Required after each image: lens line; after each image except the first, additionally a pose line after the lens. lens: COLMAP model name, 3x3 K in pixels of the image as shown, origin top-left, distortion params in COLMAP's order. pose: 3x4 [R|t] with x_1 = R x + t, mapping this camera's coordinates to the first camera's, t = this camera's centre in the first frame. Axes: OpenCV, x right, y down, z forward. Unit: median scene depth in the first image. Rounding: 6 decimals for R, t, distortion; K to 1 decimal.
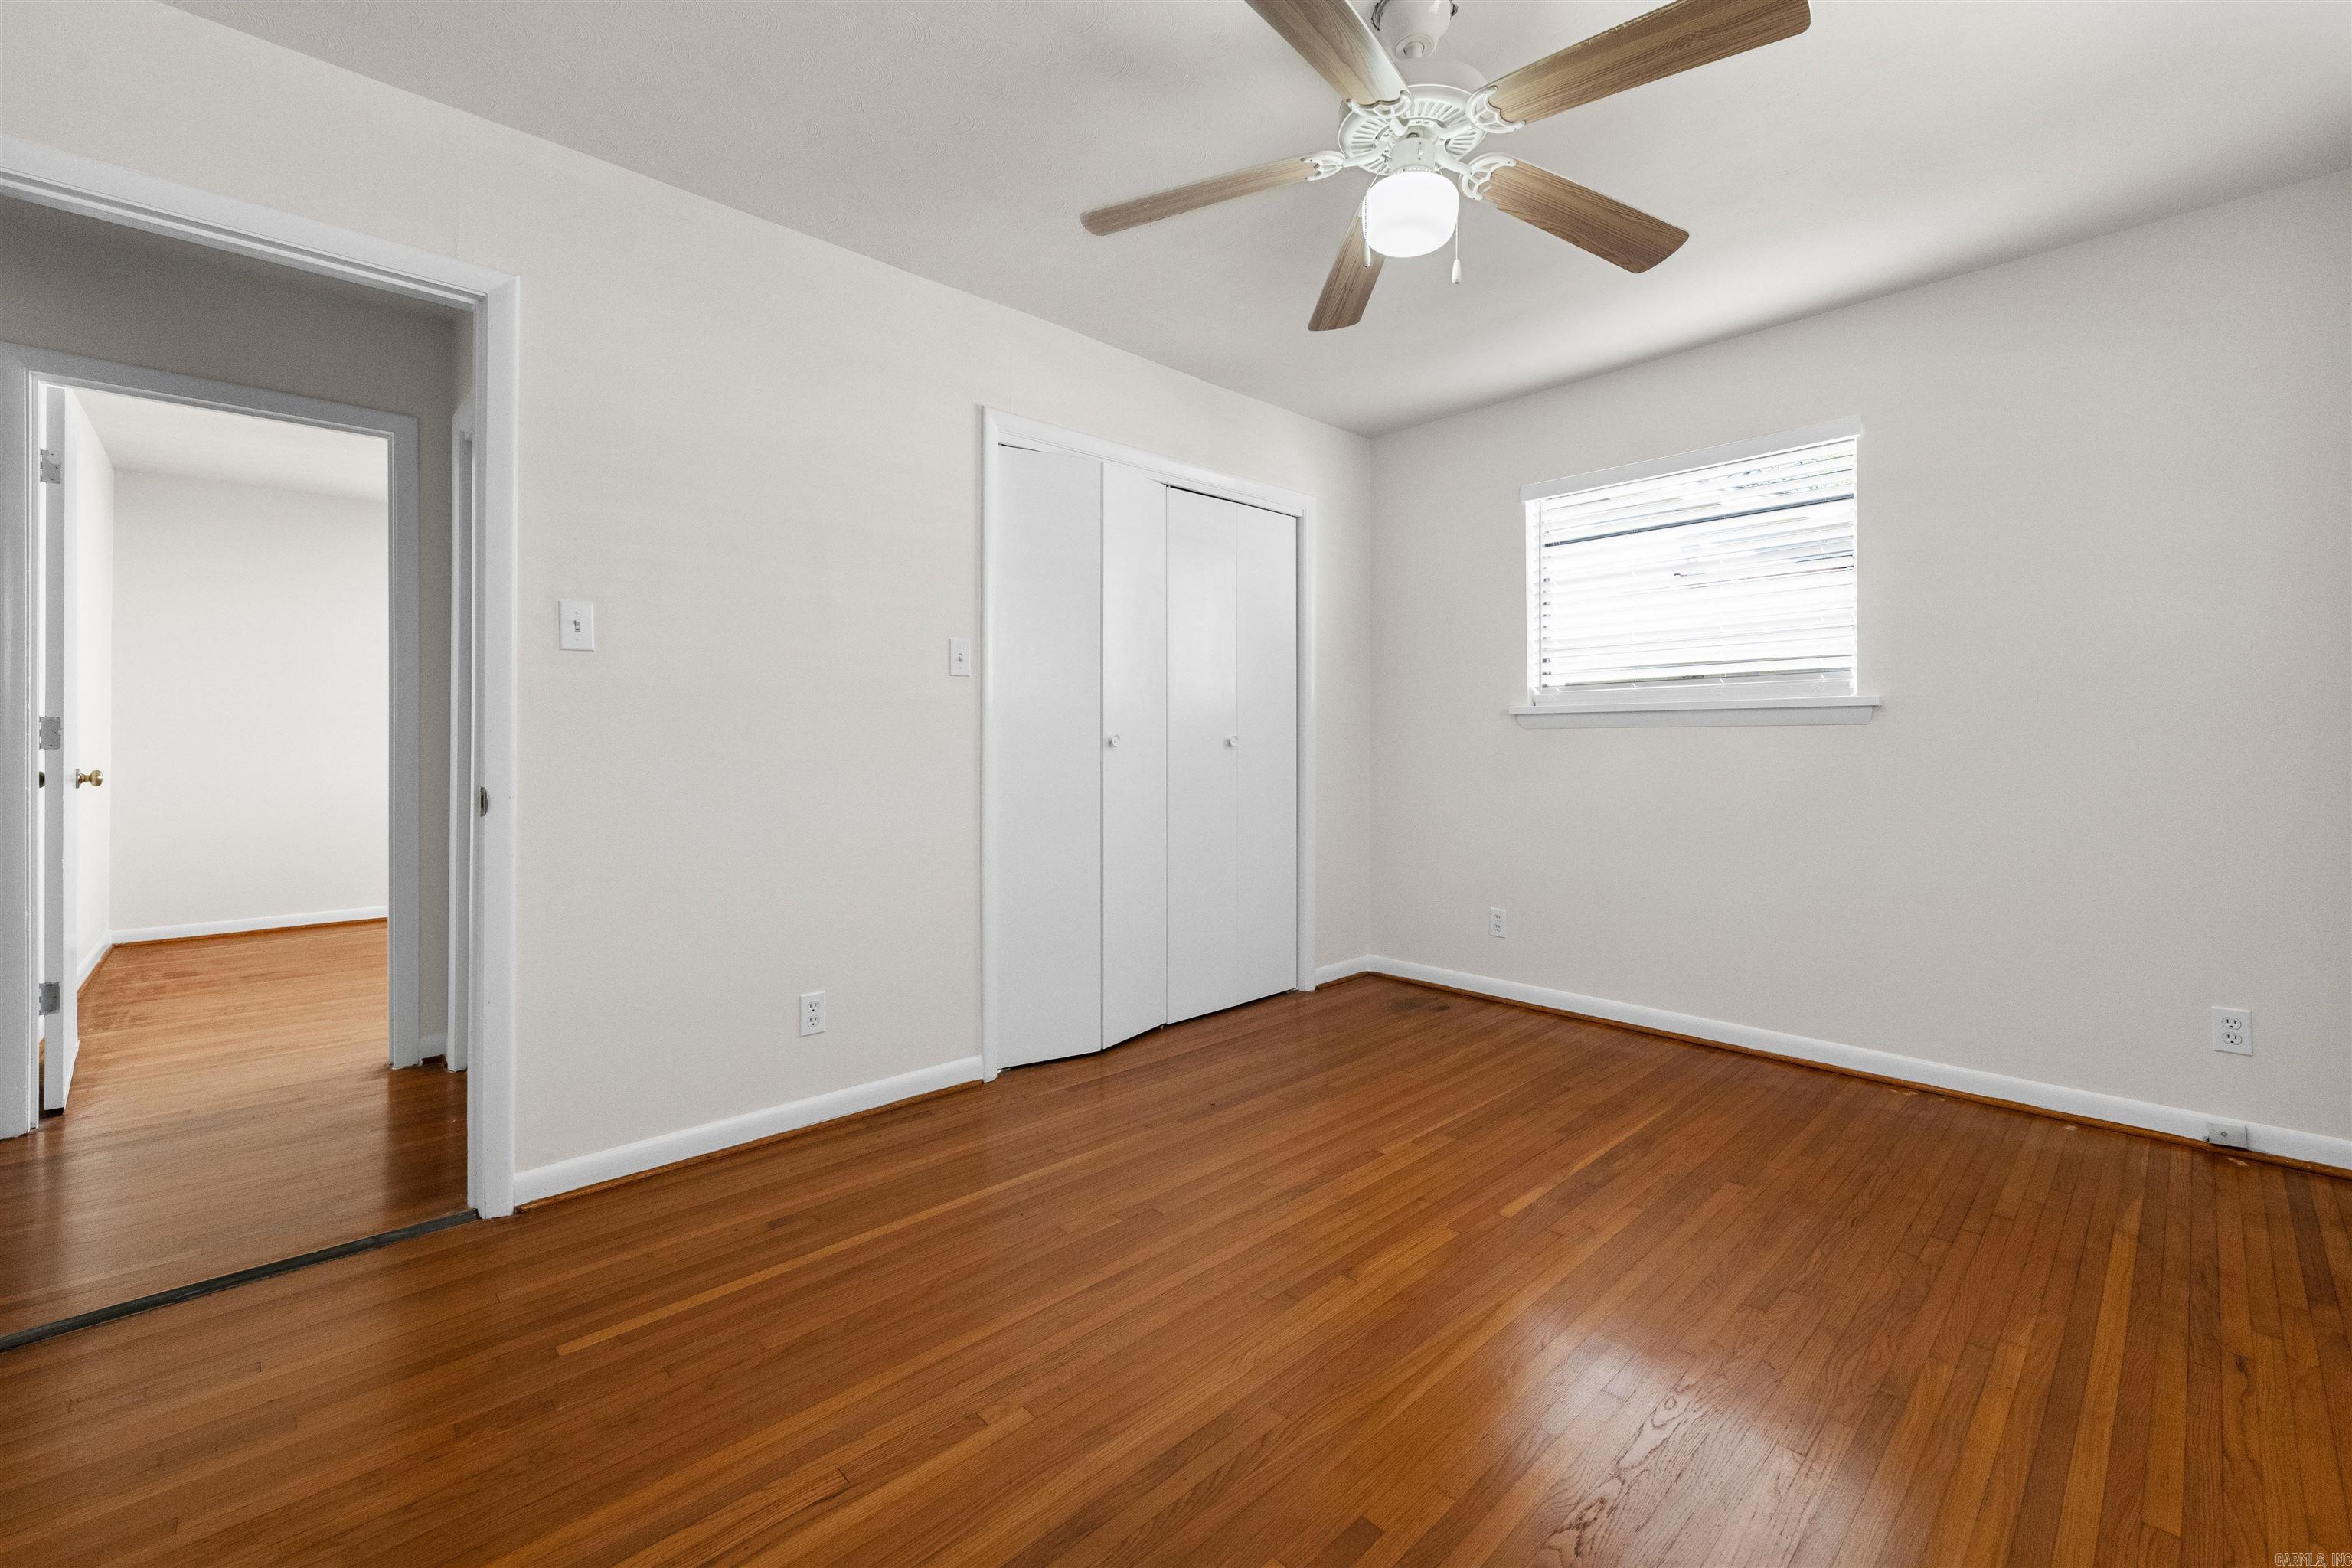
lens RADIAL K [[963.3, 0, 1172.3], [0, 963.3, 745.2], [0, 0, 1]] dist [0.002625, -0.000750]
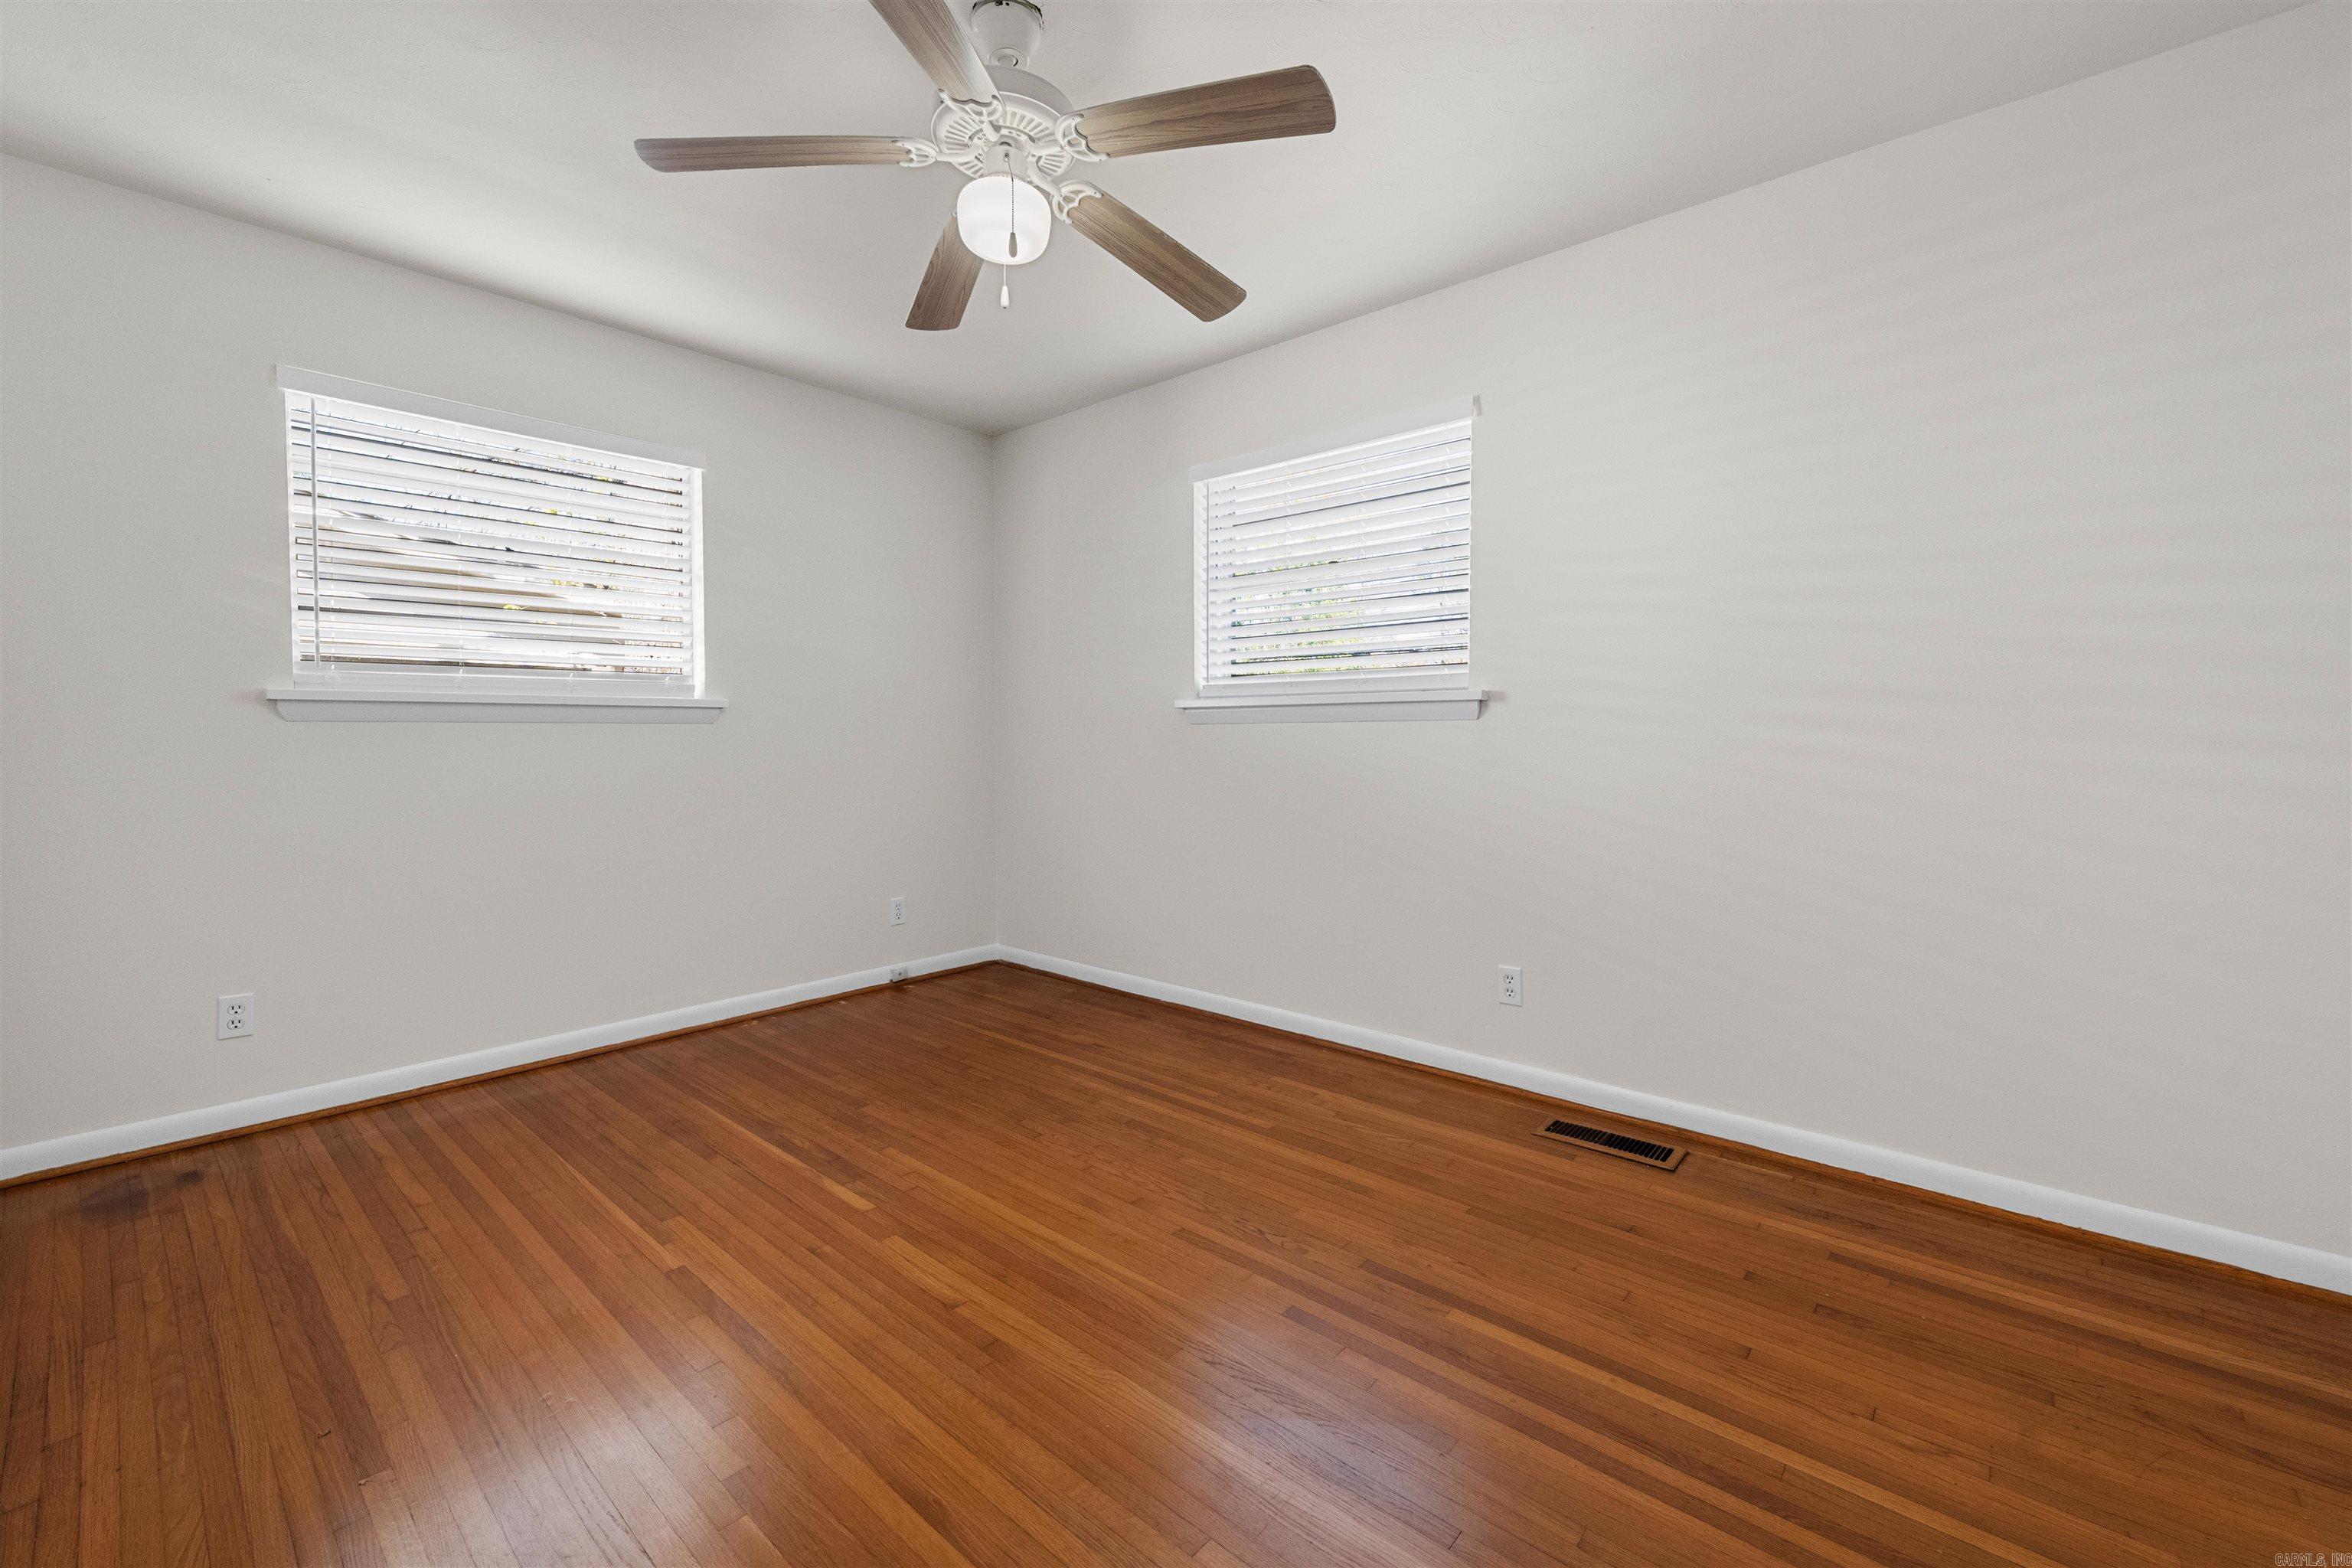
lens RADIAL K [[962.7, 0, 1167.4], [0, 962.7, 759.9], [0, 0, 1]] dist [0.003837, -0.000230]
pose [[-0.082782, -0.026517, 0.996215, -0.588497], [0.008091, 0.999595, 0.027279, -0.005272], [-0.996535, 0.010319, -0.082534, 0.674230]]
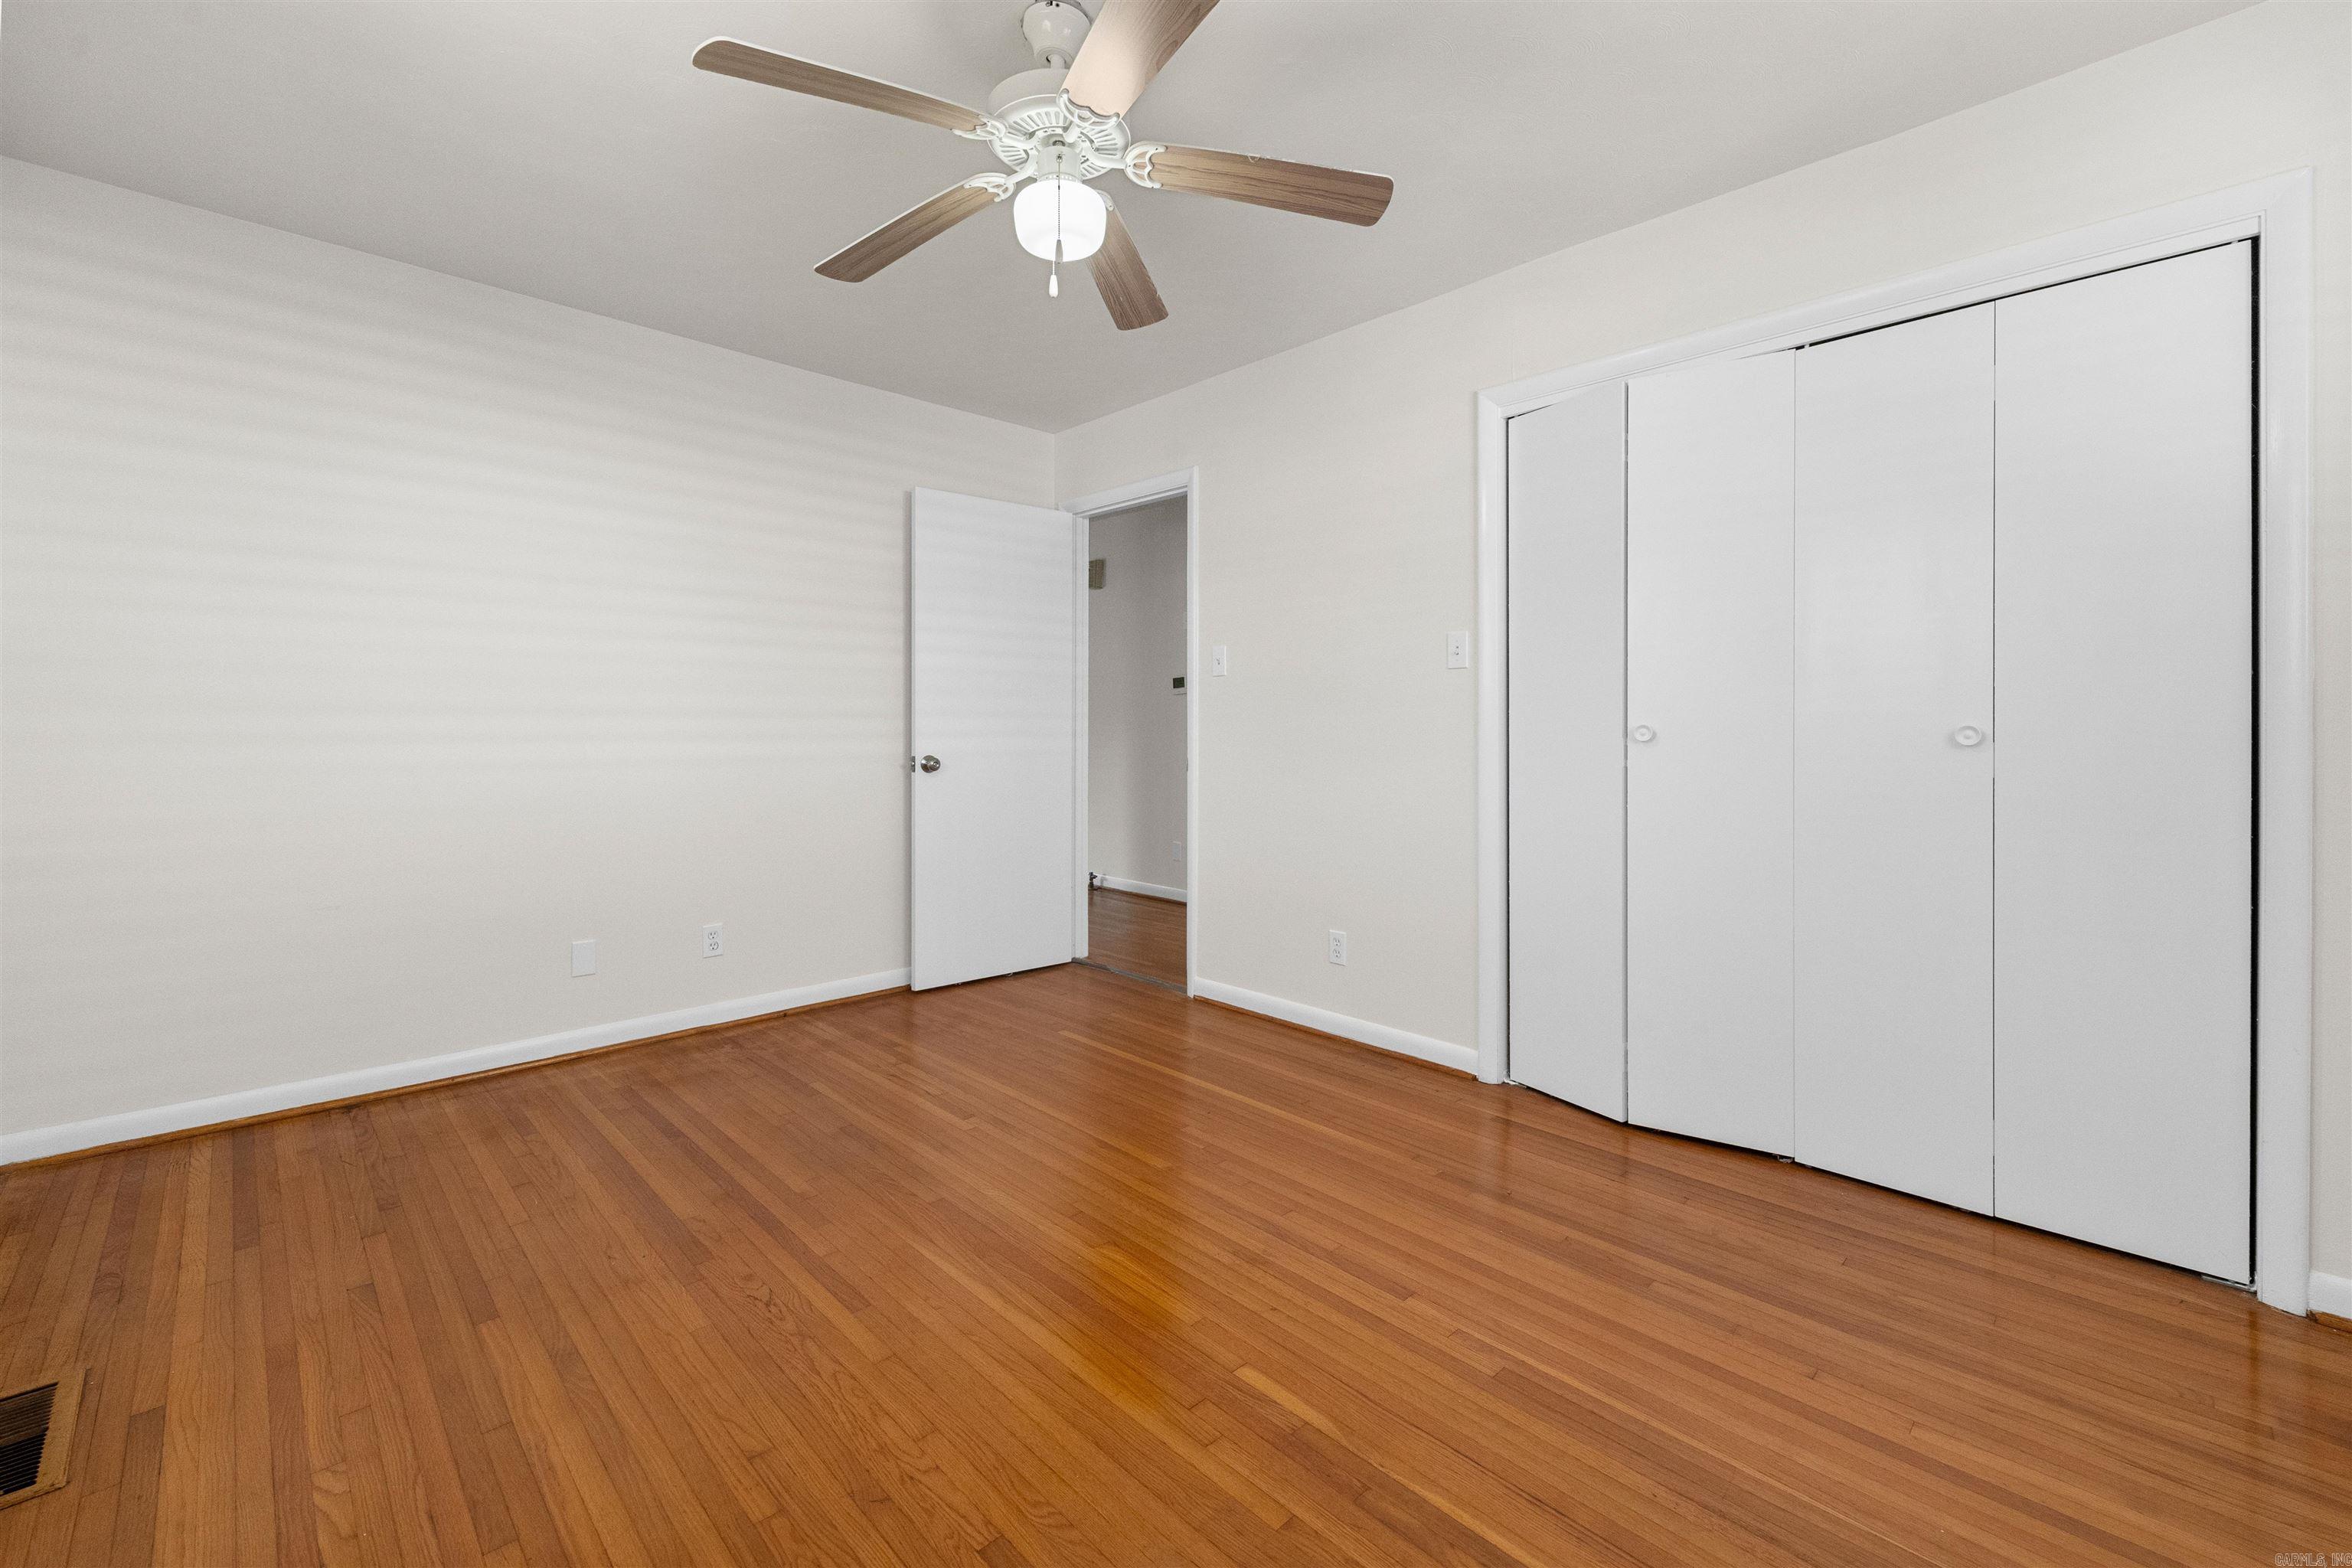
lens RADIAL K [[963.3, 0, 1172.3], [0, 963.3, 745.2], [0, 0, 1]] dist [0.002625, -0.000750]
pose [[0.013629, 0.014263, -0.999805, 0.945778], [-0.007258, 0.999873, 0.014165, -0.003467], [0.999881, 0.007064, 0.013731, 0.818999]]
